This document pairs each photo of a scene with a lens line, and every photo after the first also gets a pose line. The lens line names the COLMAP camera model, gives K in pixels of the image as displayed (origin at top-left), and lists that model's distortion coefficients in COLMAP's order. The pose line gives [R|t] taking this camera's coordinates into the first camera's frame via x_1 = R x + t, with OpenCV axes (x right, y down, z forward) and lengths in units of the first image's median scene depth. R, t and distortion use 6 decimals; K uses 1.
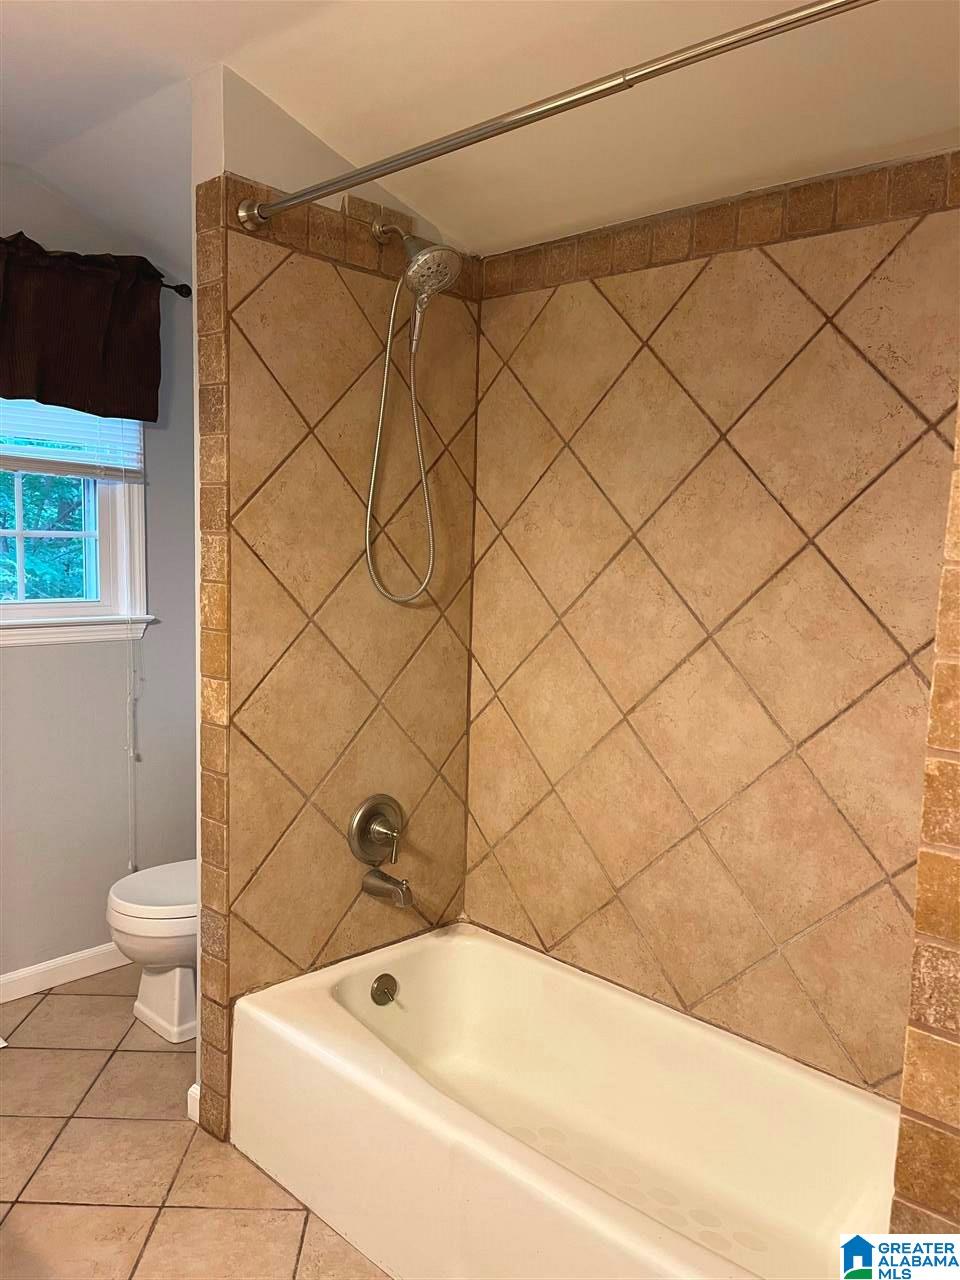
lens RADIAL K [[984.1, 0, 480.0], [0, 984.1, 640.0], [0, 0, 1]] dist [0.070055, -0.099082]
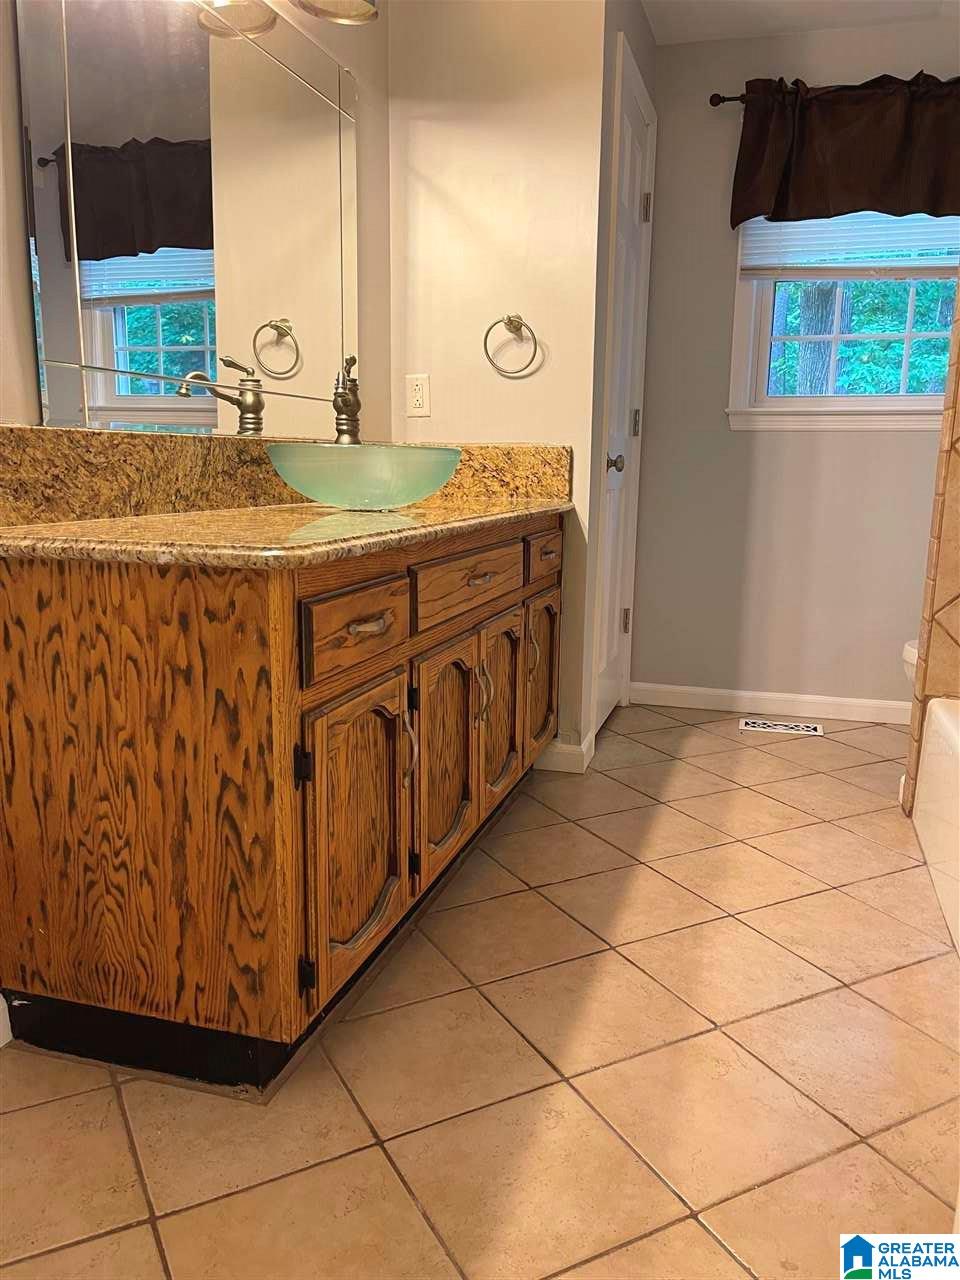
lens RADIAL K [[980.0, 0, 481.9], [0, 980.0, 647.9], [0, 0, 1]] dist [0.073972, -0.114319]
pose [[0.446922, 0.145796, -0.882612, 0.521755], [-0.102516, 0.988477, 0.111373, 0.230208], [0.888680, 0.040707, 0.456718, 0.014984]]
